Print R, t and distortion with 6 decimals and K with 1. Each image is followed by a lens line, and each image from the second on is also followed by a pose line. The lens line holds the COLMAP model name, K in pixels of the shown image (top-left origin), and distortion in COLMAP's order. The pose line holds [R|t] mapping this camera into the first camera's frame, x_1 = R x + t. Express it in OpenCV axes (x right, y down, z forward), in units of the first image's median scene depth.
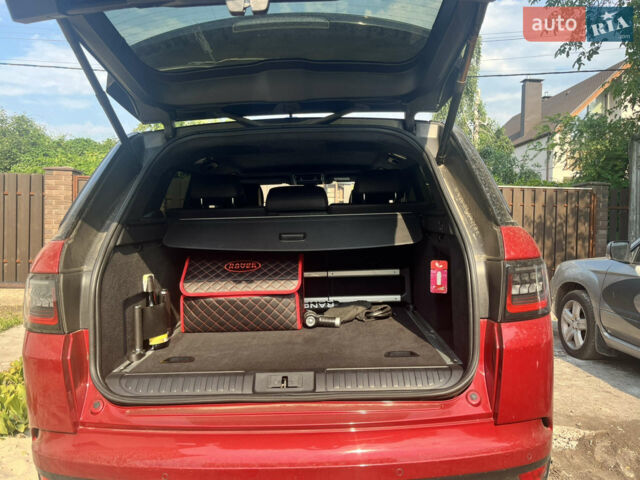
lens RADIAL K [[490.3, 0, 320.0], [0, 490.3, 240.0], [0, 0, 1]] dist [0.007657, -0.001202]
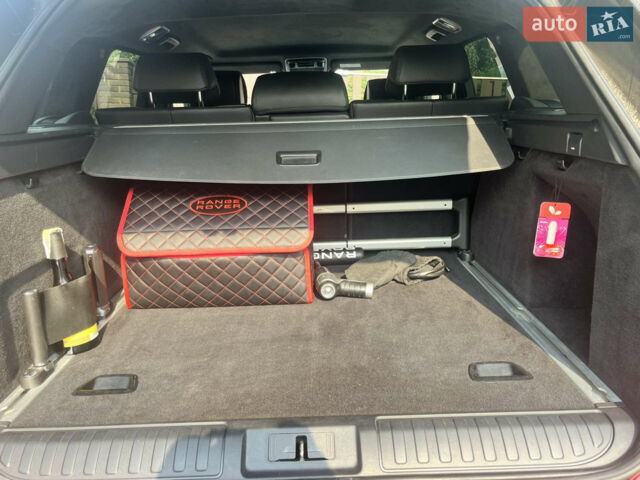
lens RADIAL K [[490.3, 0, 320.0], [0, 490.3, 240.0], [0, 0, 1]] dist [0.007657, -0.001202]
pose [[0.999566, -0.007991, 0.028338, -0.048319], [0.002044, 0.978978, 0.203958, -0.031023], [-0.029372, -0.203811, 0.978569, 0.389944]]
